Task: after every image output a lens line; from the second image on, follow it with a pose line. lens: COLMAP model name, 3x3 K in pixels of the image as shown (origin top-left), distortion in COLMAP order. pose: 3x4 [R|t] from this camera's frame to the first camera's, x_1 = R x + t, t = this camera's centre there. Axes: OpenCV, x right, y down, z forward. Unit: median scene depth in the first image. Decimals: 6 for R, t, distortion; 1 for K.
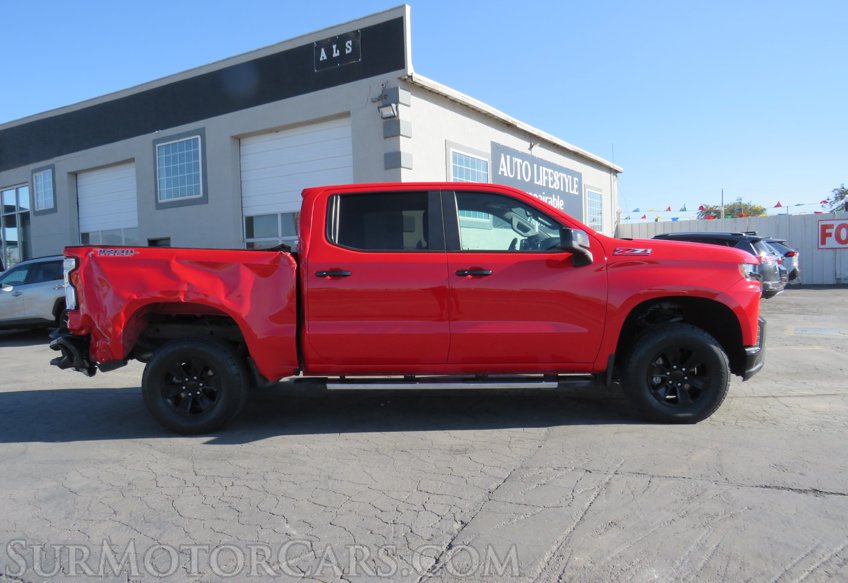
lens RADIAL K [[663.3, 0, 440.4], [0, 663.3, 293.5], [0, 0, 1]] dist [-0.086861, -0.002623]
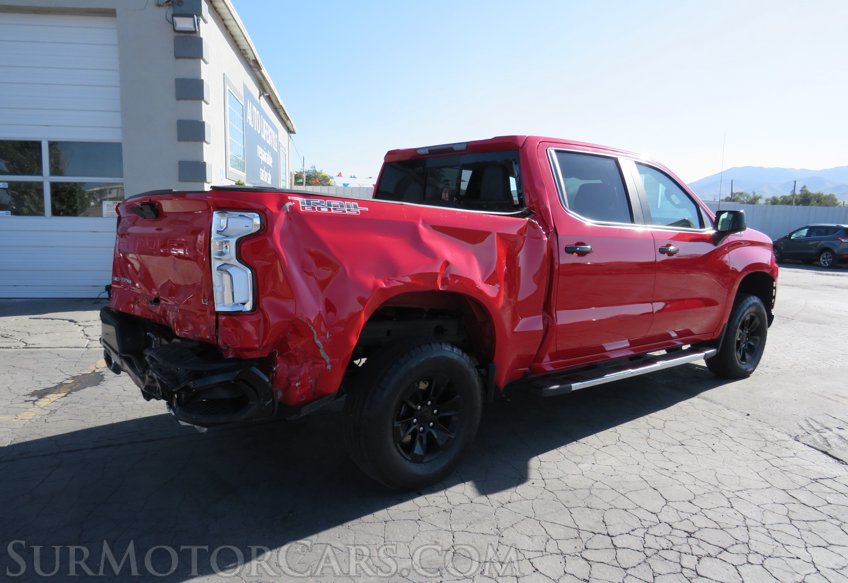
lens RADIAL K [[643.7, 0, 424.0], [0, 643.7, 291.5], [0, 0, 1]] dist [-0.004334, -0.007958]
pose [[0.760970, -0.032161, 0.647990, -0.773875], [-0.007837, 0.998242, 0.058748, -0.021518], [-0.648740, -0.049784, 0.759380, 0.495827]]
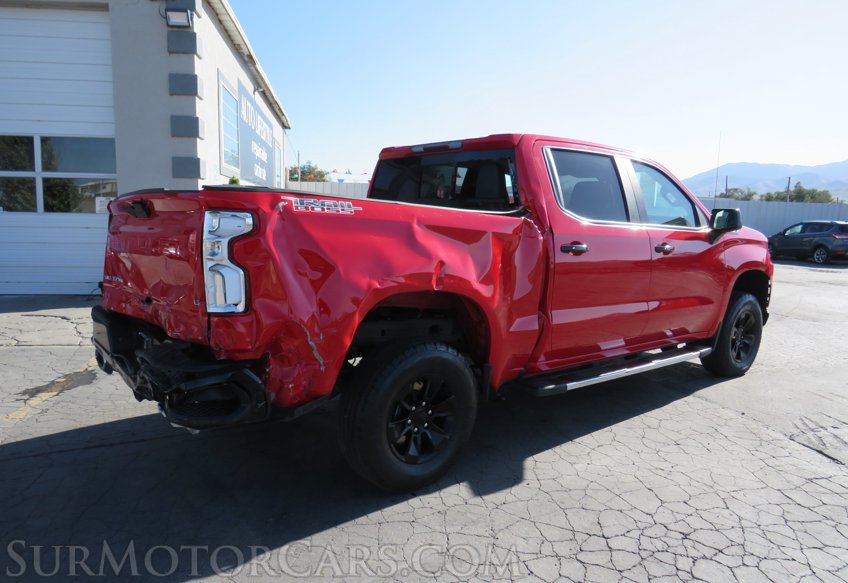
lens RADIAL K [[643.7, 0, 424.0], [0, 643.7, 291.5], [0, 0, 1]] dist [-0.004334, -0.007958]
pose [[0.756338, -0.035741, 0.653203, -0.769851], [-0.009455, 0.997805, 0.065544, -0.025510], [-0.654112, -0.055750, 0.754340, 0.499611]]
